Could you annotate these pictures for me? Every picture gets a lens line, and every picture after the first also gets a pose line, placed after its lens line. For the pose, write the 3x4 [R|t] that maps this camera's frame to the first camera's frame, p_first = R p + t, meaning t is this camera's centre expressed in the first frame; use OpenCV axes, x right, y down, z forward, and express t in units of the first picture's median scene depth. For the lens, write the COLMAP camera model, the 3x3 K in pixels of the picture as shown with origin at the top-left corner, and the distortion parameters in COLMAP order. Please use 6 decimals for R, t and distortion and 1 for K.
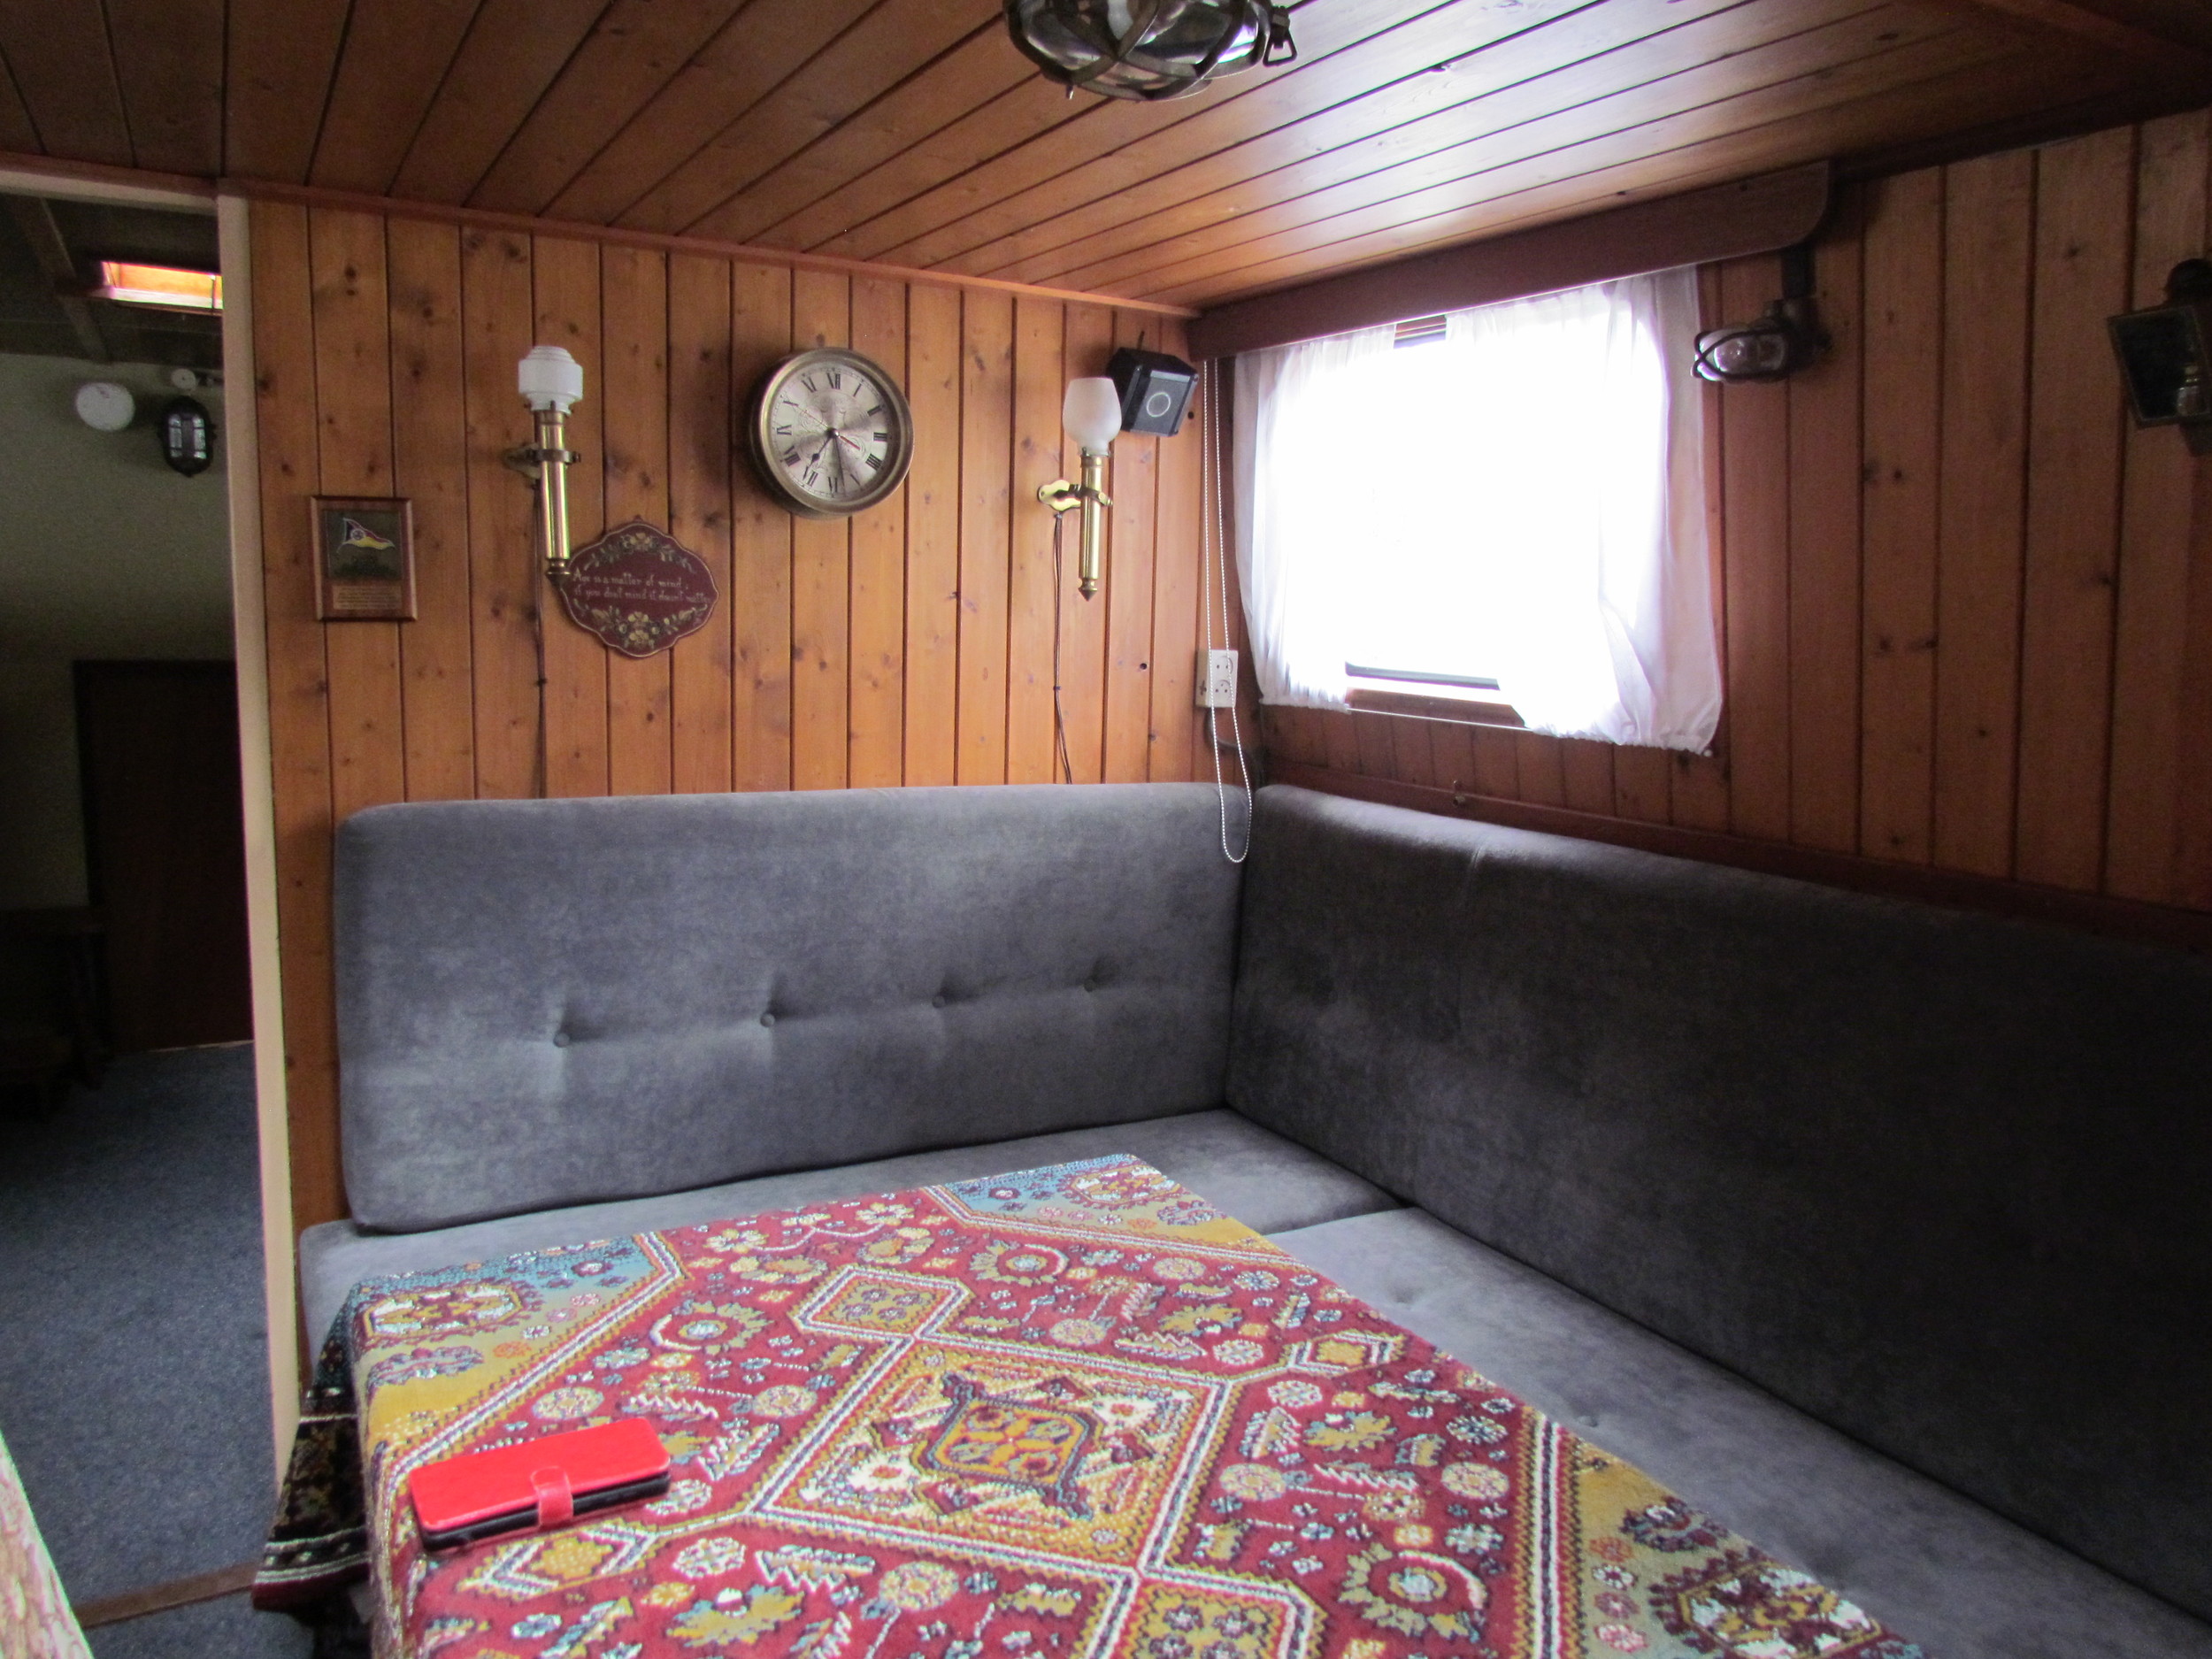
lens RADIAL K [[1590.2, 0, 1109.9], [0, 1590.2, 820.0], [0, 0, 1]] dist [-0.030499, 0.021283]
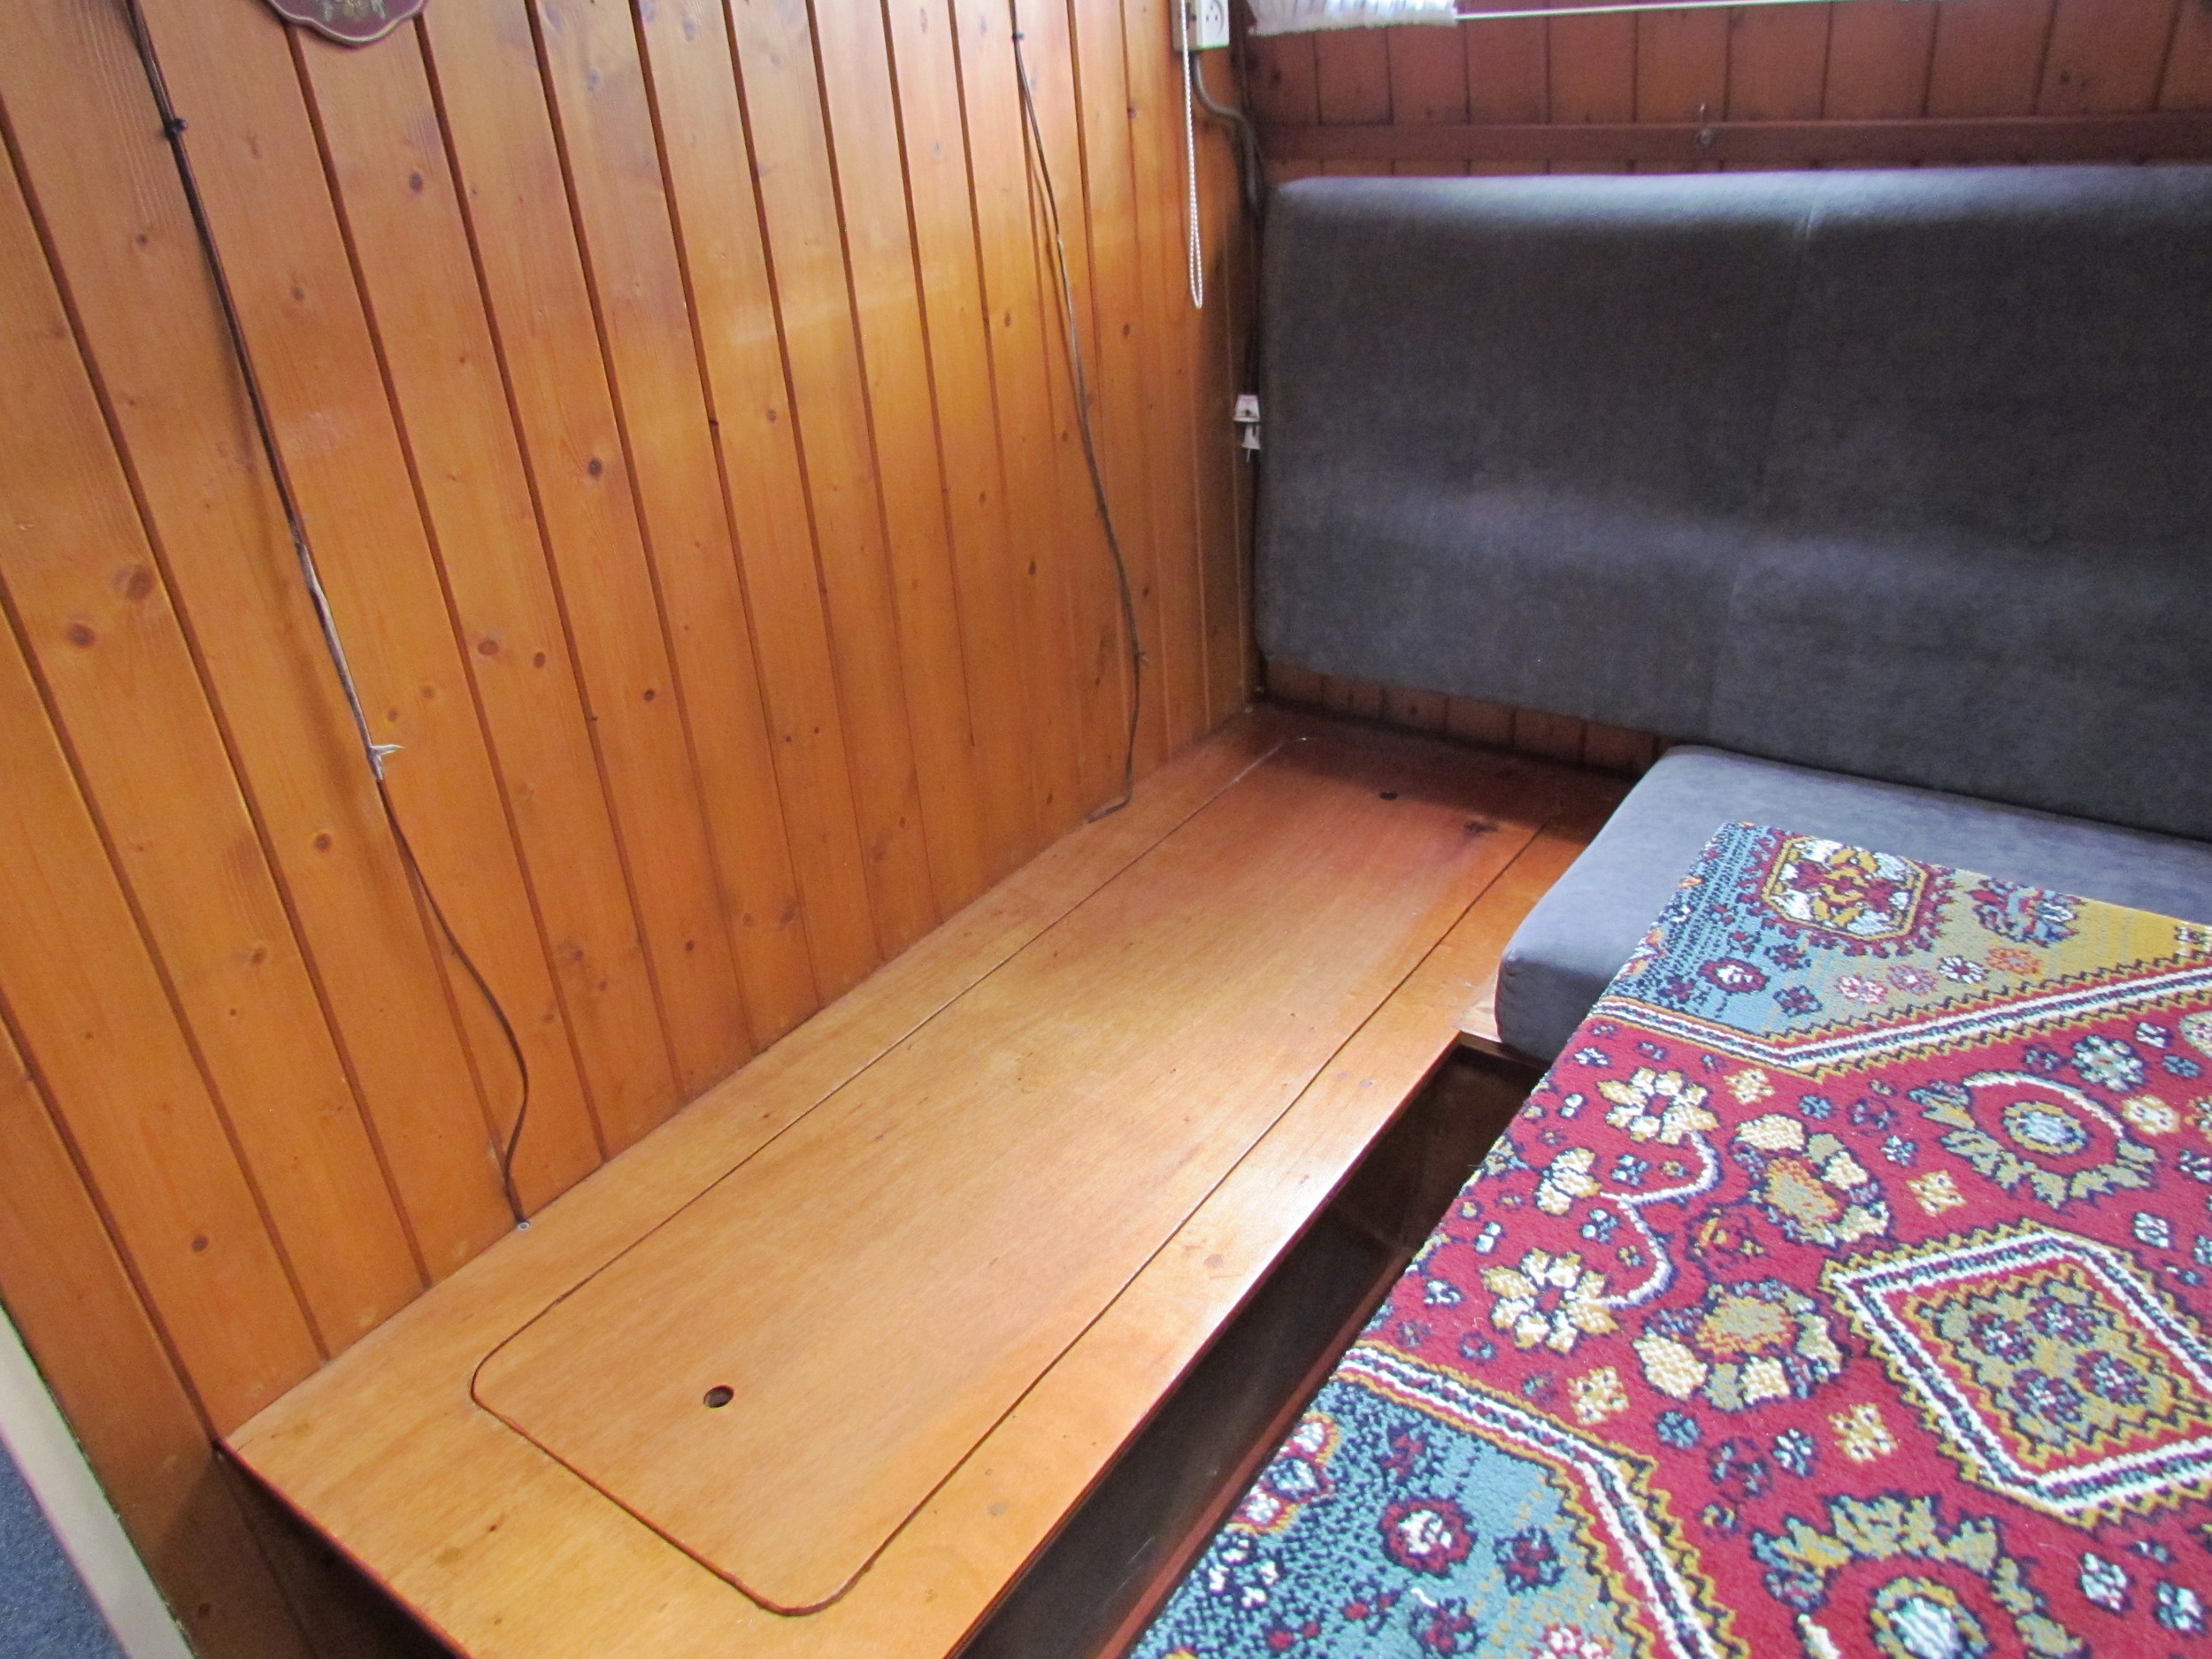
lens RADIAL K [[1590.2, 0, 1093.9], [0, 1590.2, 823.0], [0, 0, 1]] dist [-0.030499, 0.021283]
pose [[0.902803, -0.282837, 0.323961, -0.345139], [0.155410, 0.916959, 0.367469, -0.035627], [-0.400993, -0.281406, 0.871789, 0.517294]]
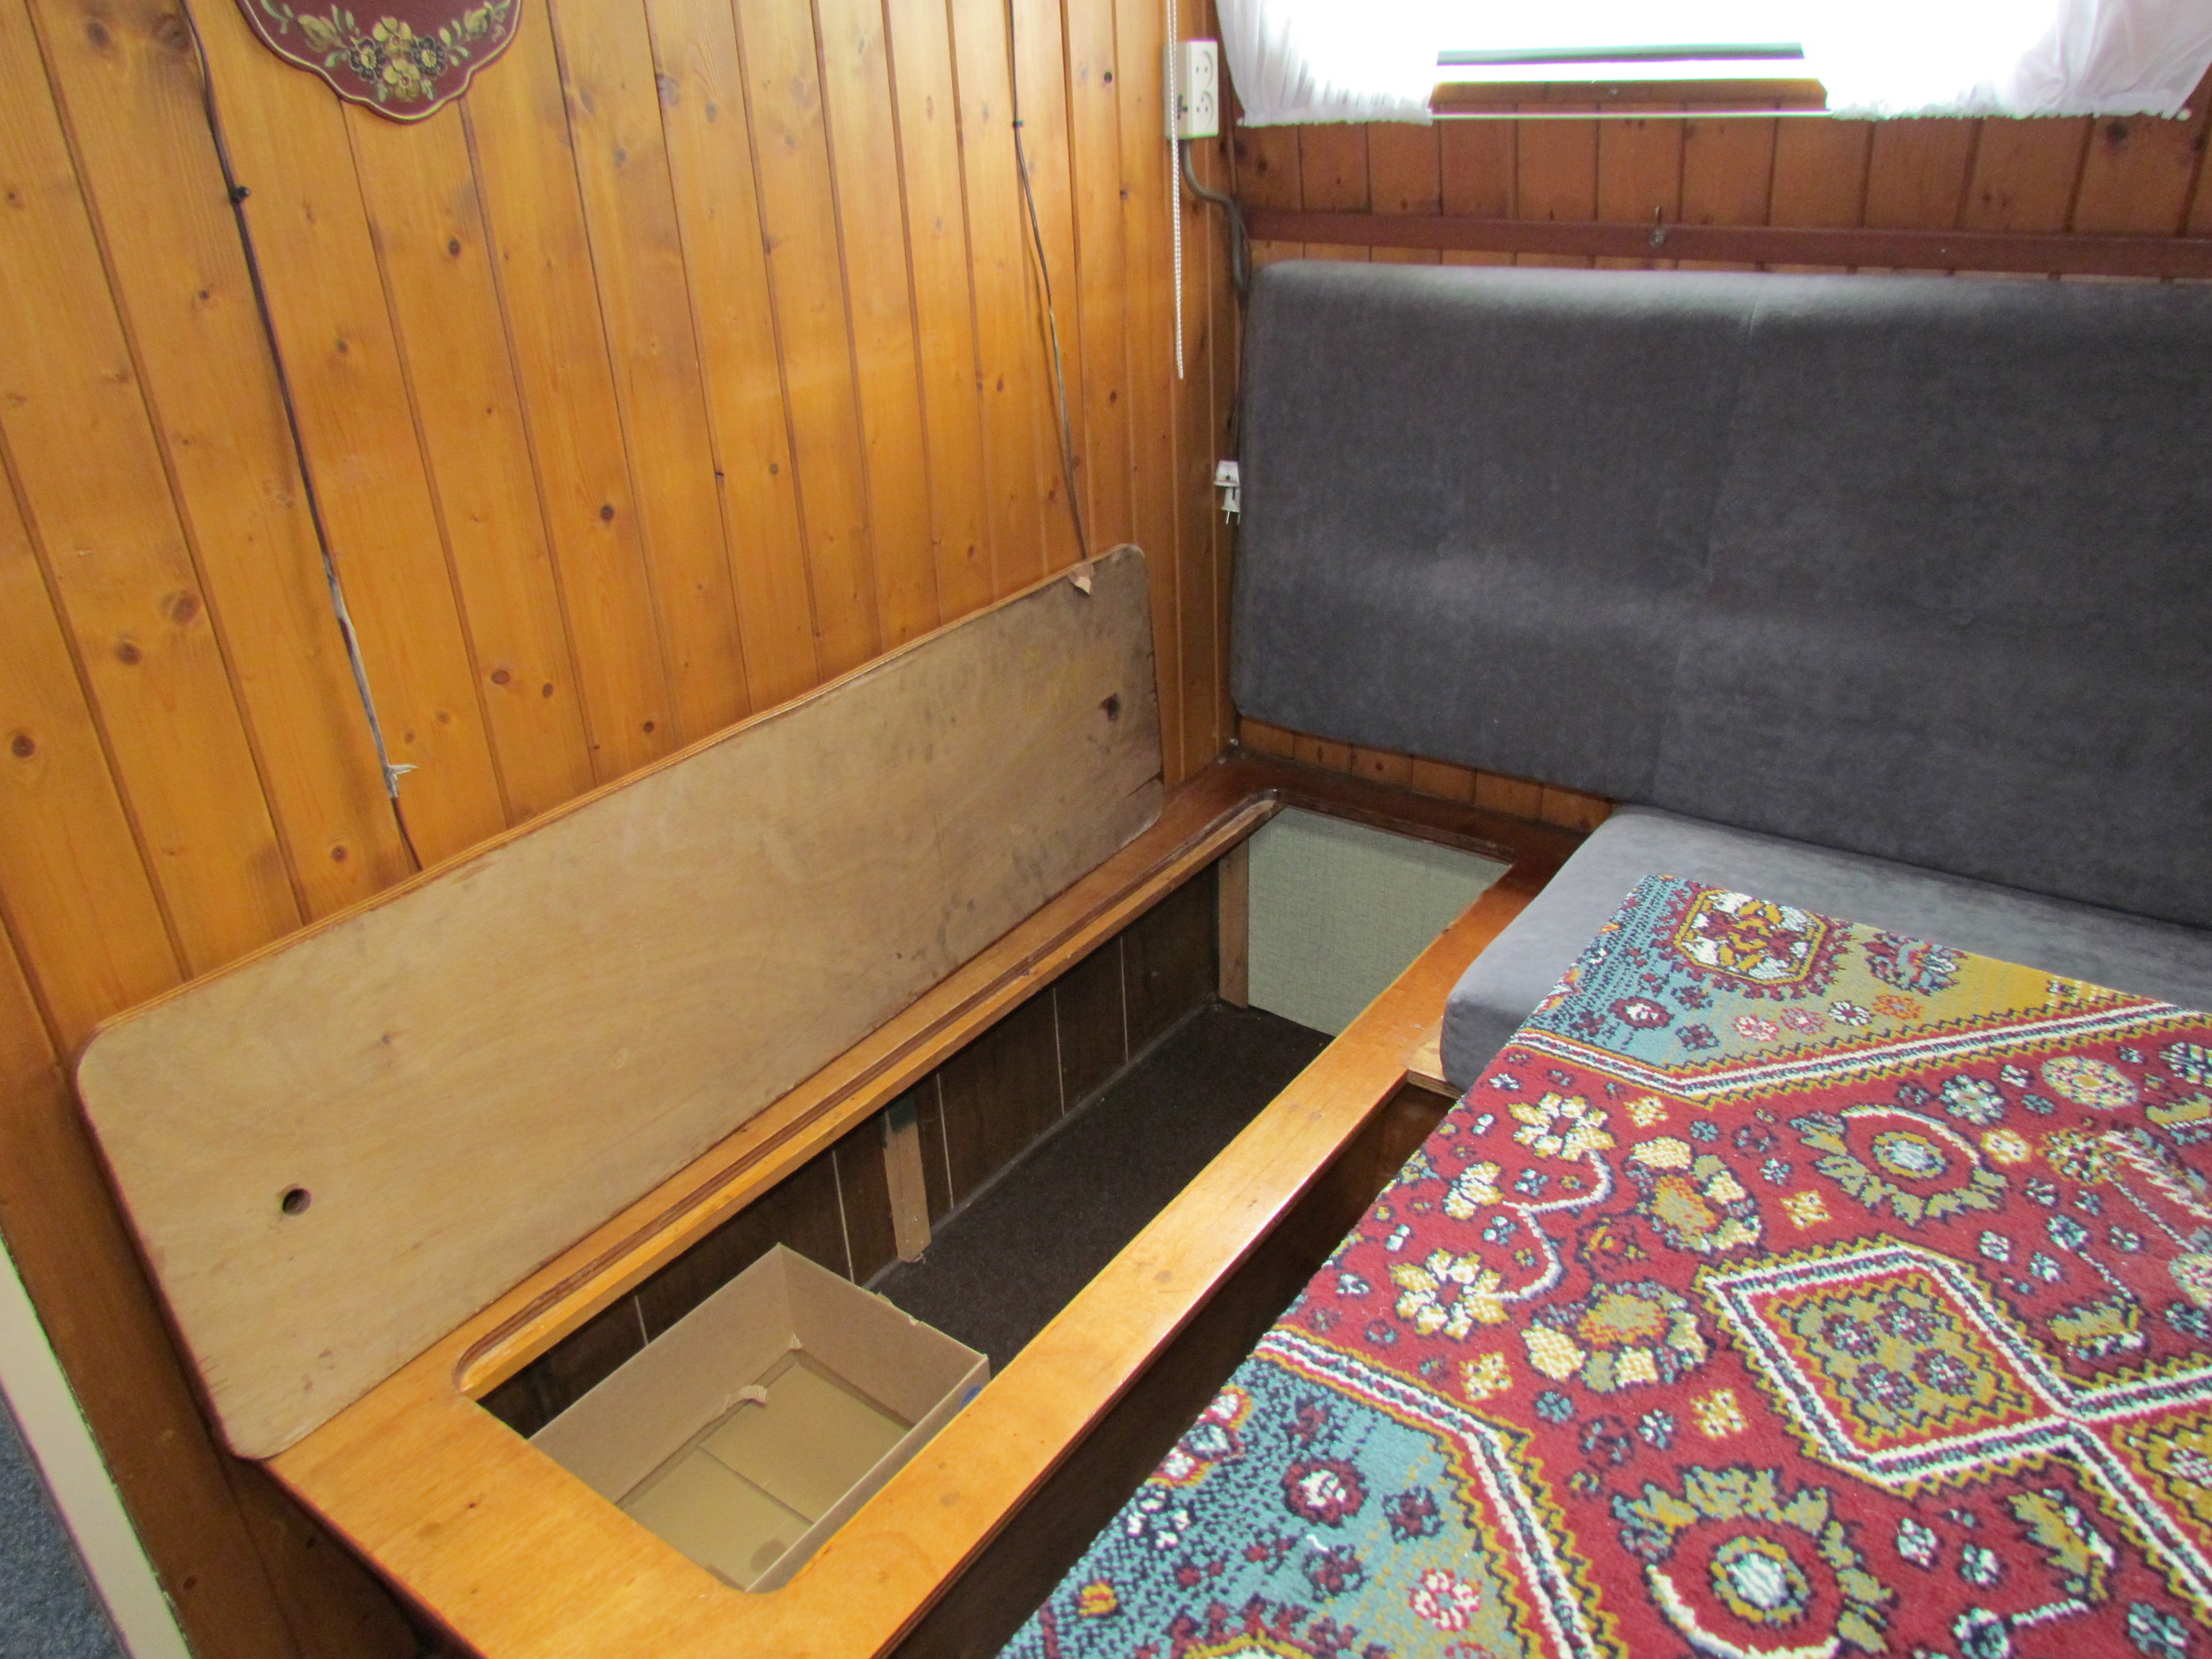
lens RADIAL K [[1590.2, 0, 1097.5], [0, 1590.2, 820.7], [0, 0, 1]] dist [-0.030499, 0.021283]
pose [[0.907496, -0.244351, 0.341678, -0.352626], [0.123887, 0.932911, 0.338126, -0.043936], [-0.401377, -0.264519, 0.876885, 0.478903]]
